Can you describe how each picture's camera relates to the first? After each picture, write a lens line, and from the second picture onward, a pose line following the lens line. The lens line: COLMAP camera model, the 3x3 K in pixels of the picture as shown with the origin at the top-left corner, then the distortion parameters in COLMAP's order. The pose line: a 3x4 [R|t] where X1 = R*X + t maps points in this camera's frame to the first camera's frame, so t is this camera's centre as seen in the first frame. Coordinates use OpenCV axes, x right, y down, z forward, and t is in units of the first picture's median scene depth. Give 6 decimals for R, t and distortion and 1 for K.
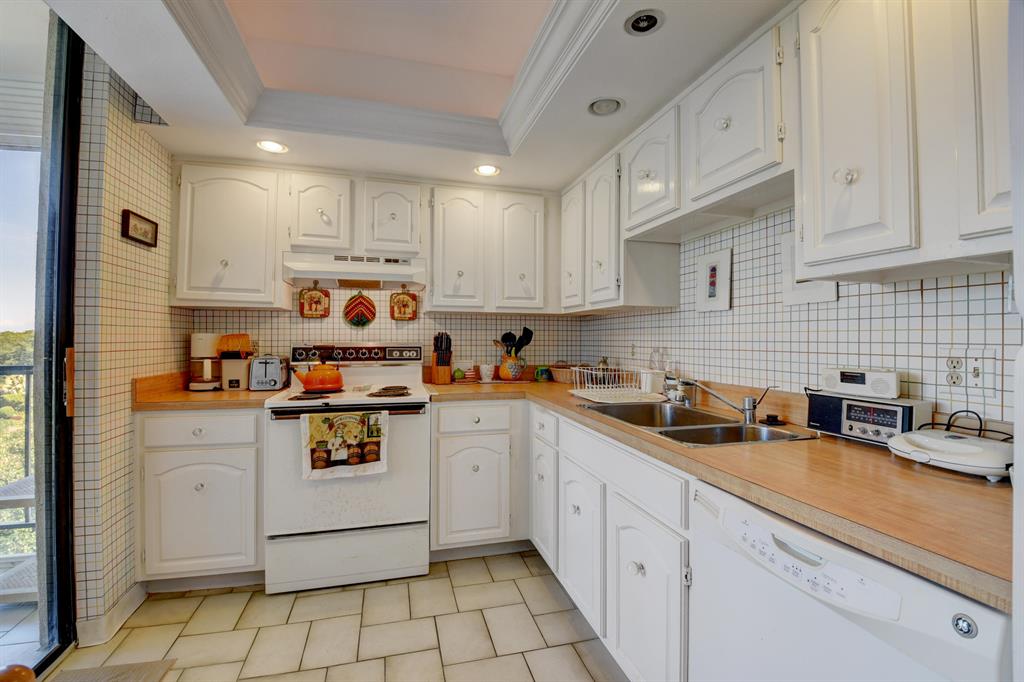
lens RADIAL K [[451.4, 0, 507.2], [0, 451.4, 333.5], [0, 0, 1]] dist [0.000888, -0.016670]
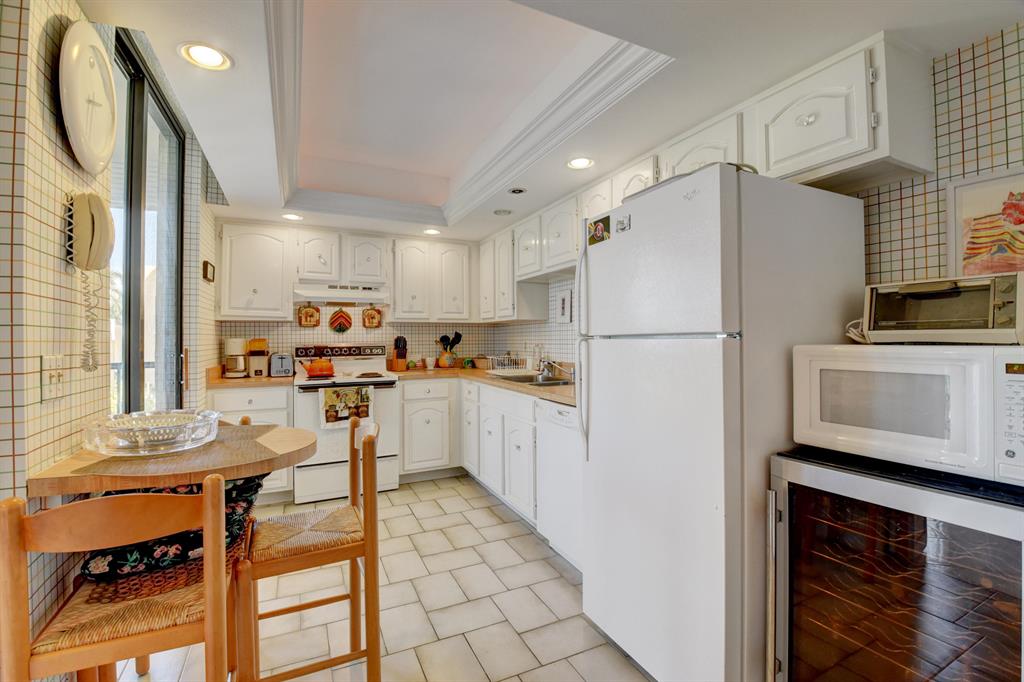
lens RADIAL K [[451.4, 0, 507.2], [0, 451.4, 333.5], [0, 0, 1]] dist [0.000888, -0.016670]
pose [[0.984522, -0.009470, 0.175005, -0.064841], [0.009750, 0.999952, -0.000738, -0.006840], [-0.174989, 0.002433, 0.984567, -0.573125]]
